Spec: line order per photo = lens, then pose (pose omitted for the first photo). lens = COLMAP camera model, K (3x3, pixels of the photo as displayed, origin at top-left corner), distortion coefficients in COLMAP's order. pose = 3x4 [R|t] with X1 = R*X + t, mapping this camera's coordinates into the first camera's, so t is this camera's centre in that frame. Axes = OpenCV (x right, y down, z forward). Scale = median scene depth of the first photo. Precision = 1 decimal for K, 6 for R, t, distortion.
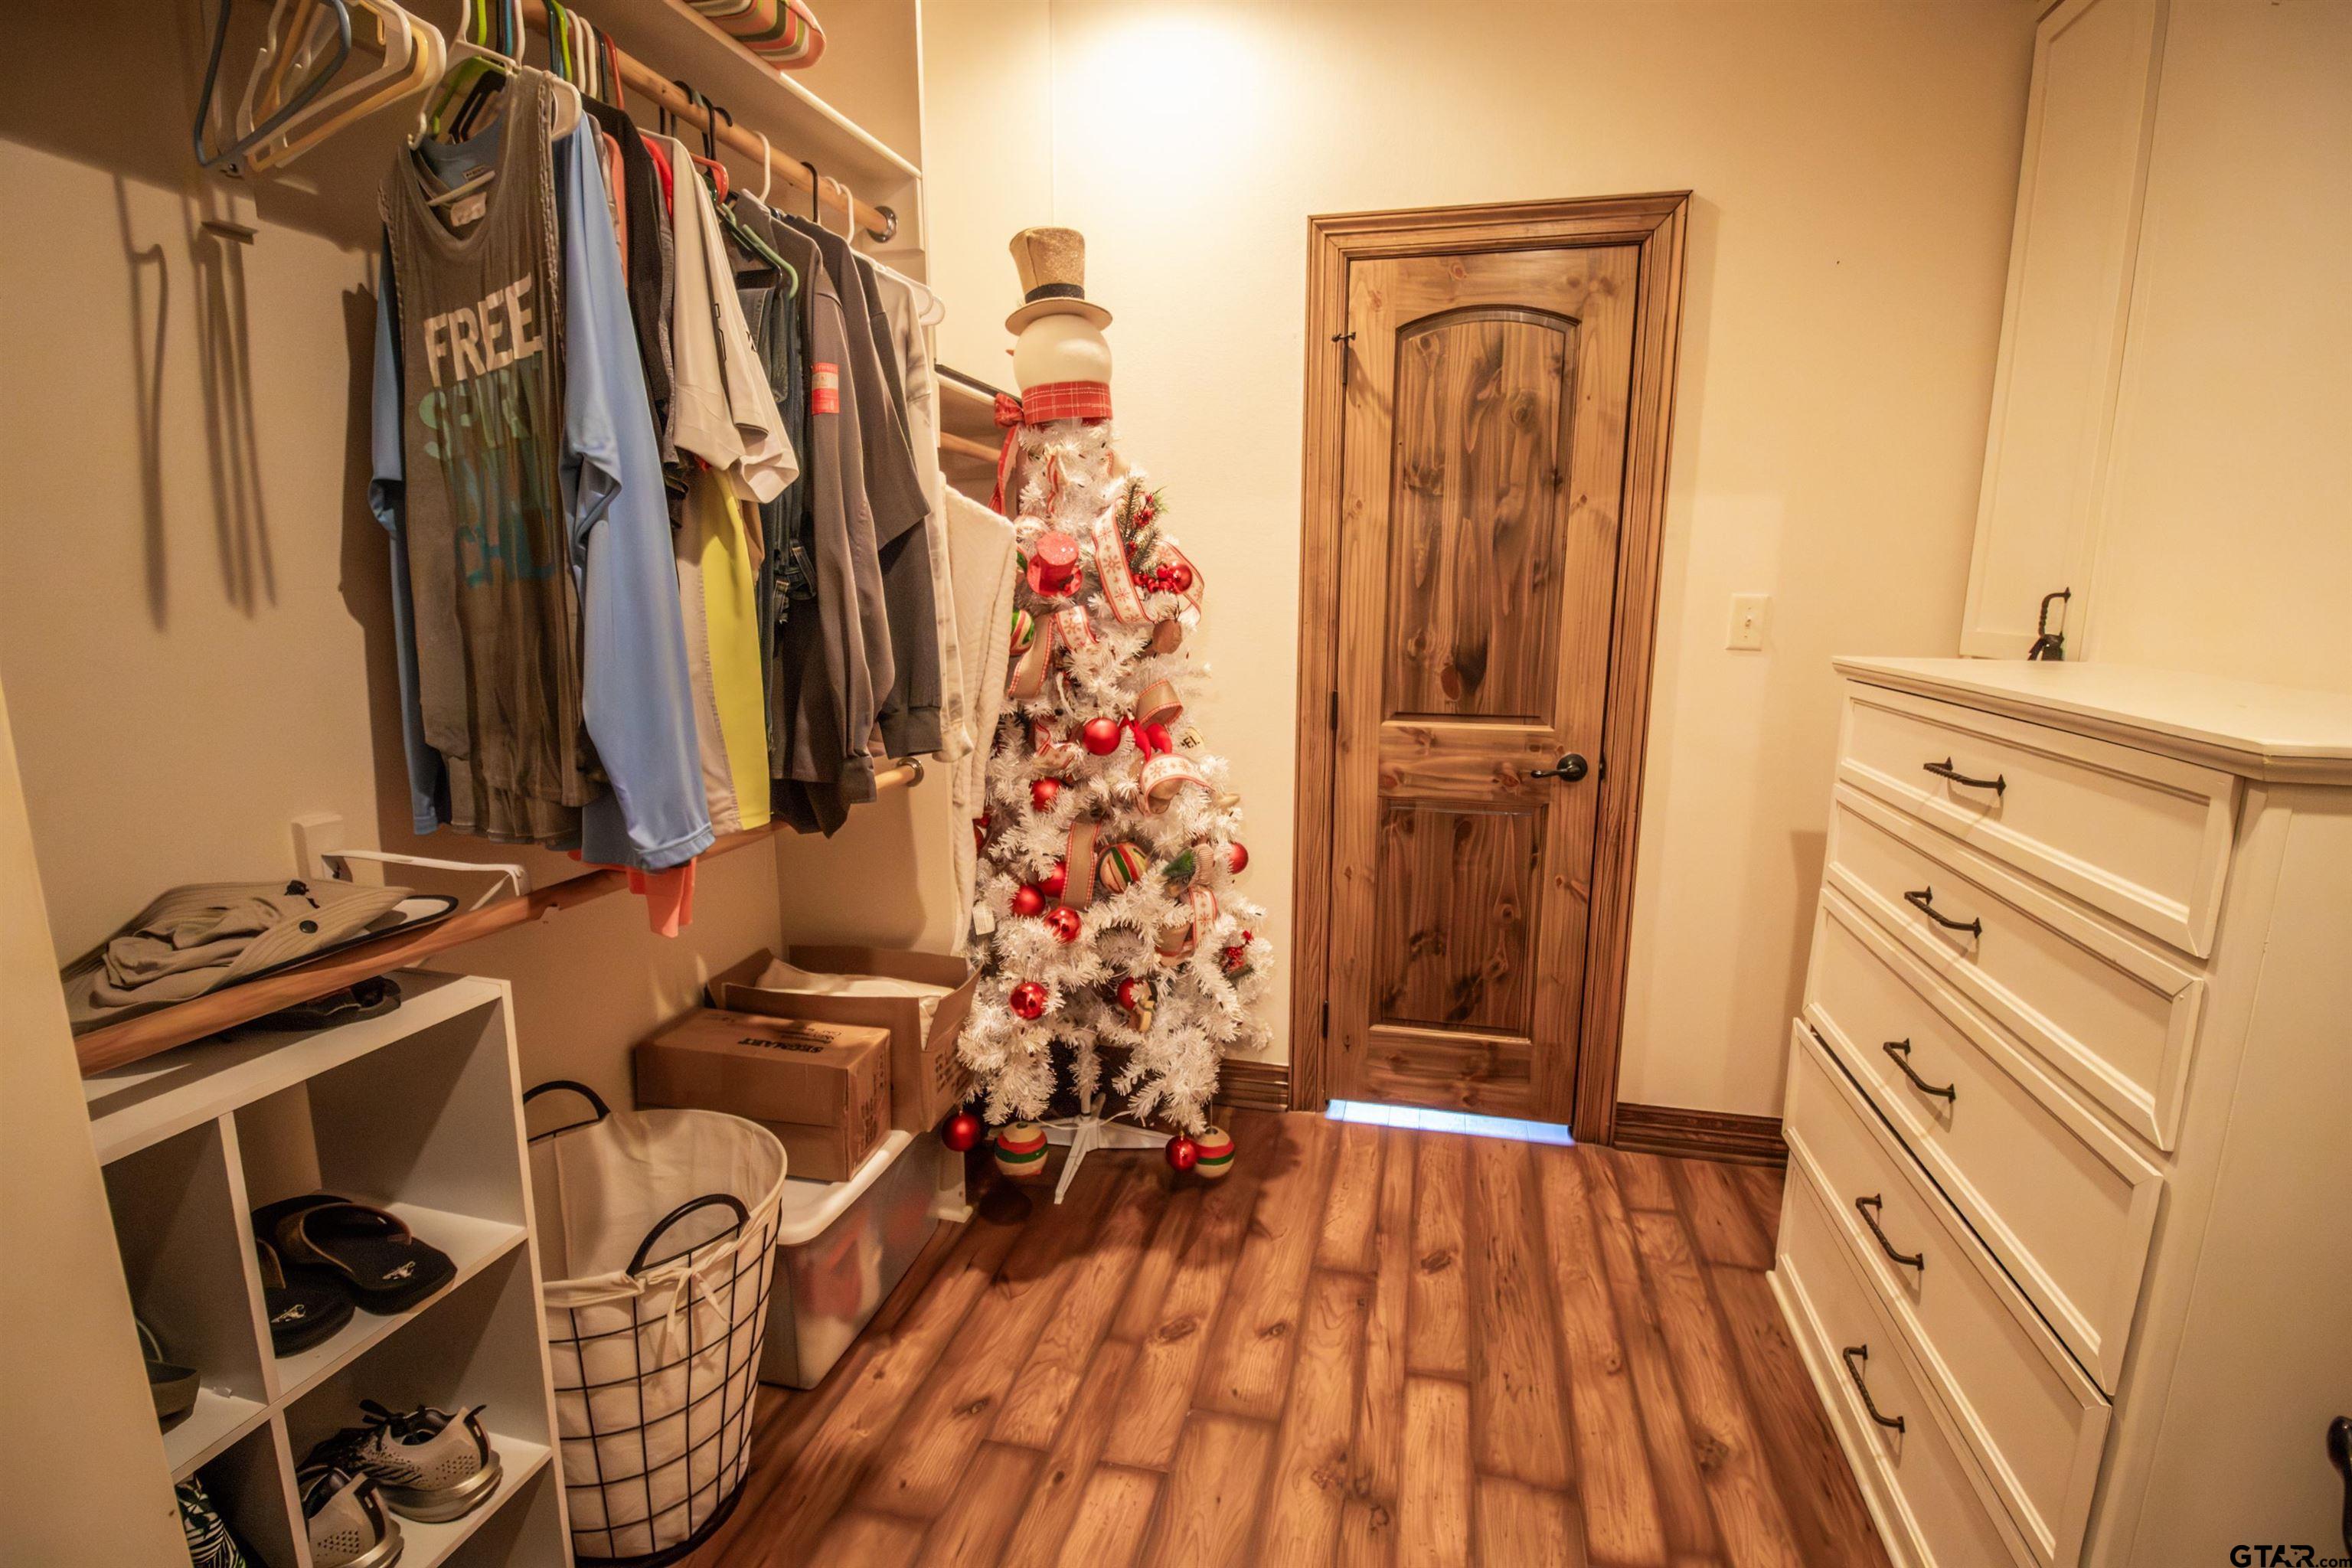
lens RADIAL K [[1095.5, 0, 1173.8], [0, 1095.5, 771.0], [0, 0, 1]] dist [-0.003095, -0.010887]
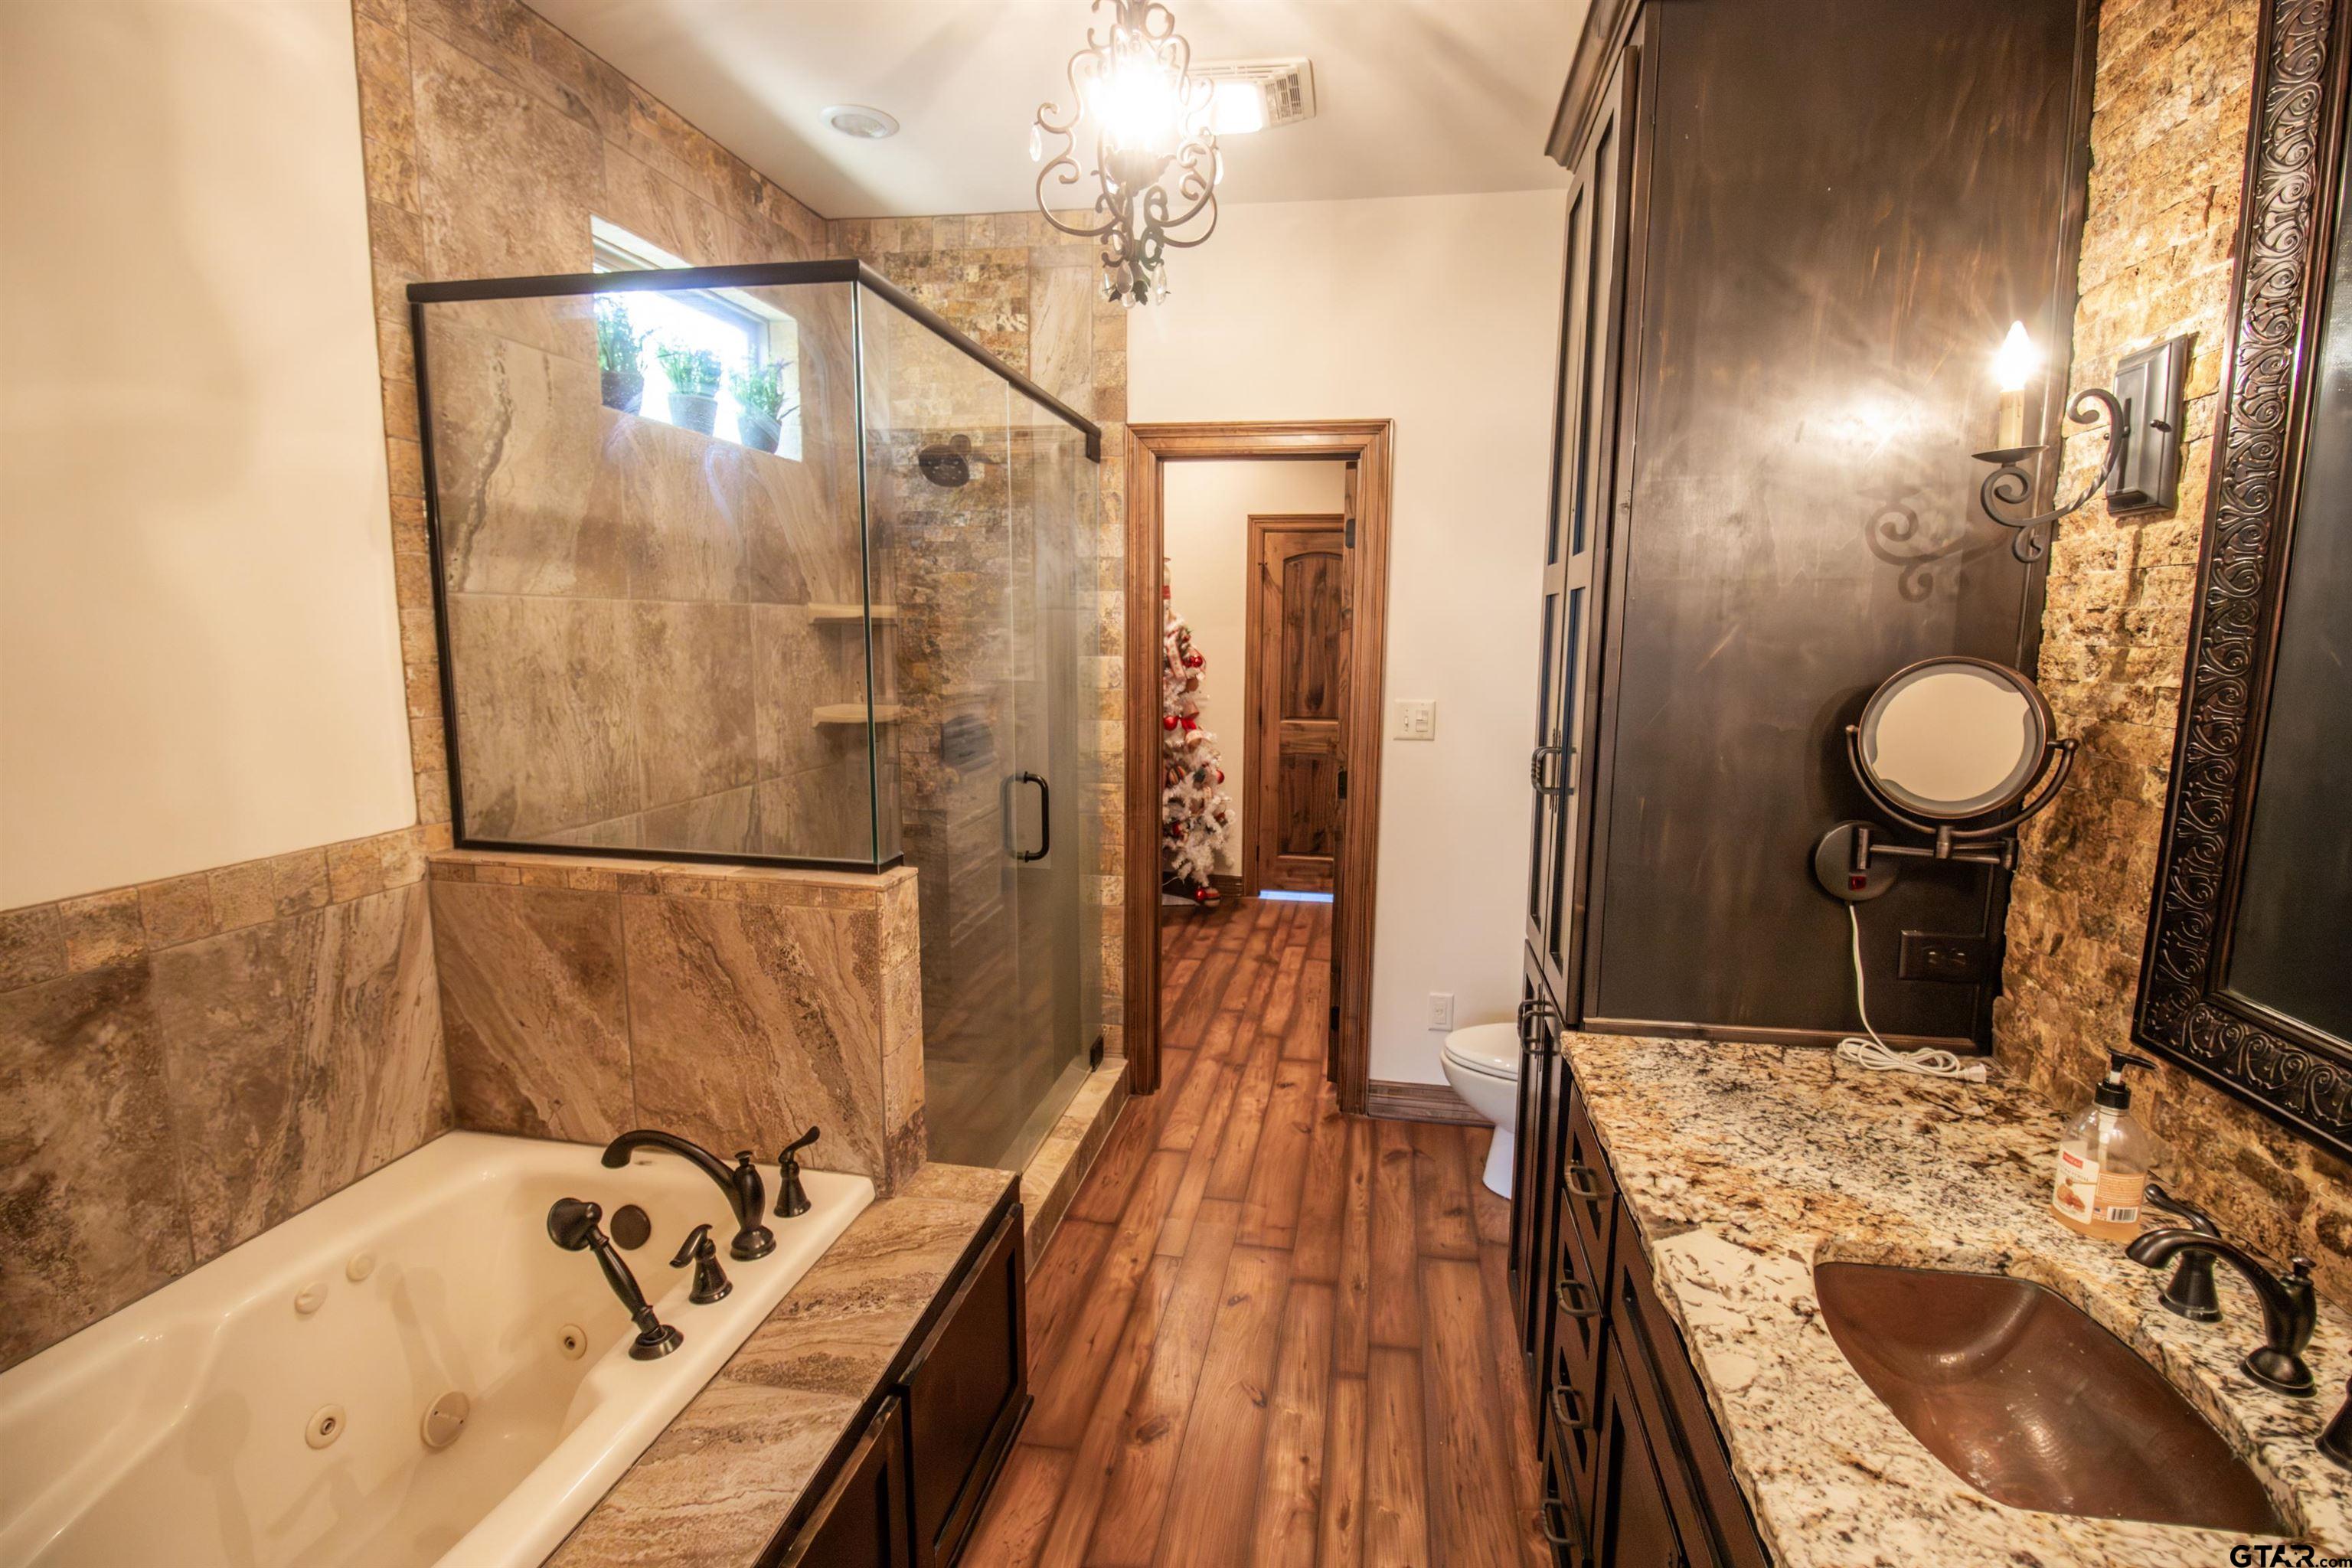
lens RADIAL K [[1095.5, 0, 1183.9], [0, 1095.5, 782.6], [0, 0, 1]] dist [-0.003095, -0.010887]
pose [[0.998196, -0.003640, 0.059934, -0.173716], [0.005474, 0.999521, -0.030465, 0.173602], [-0.059795, 0.030738, 0.997737, -1.456240]]
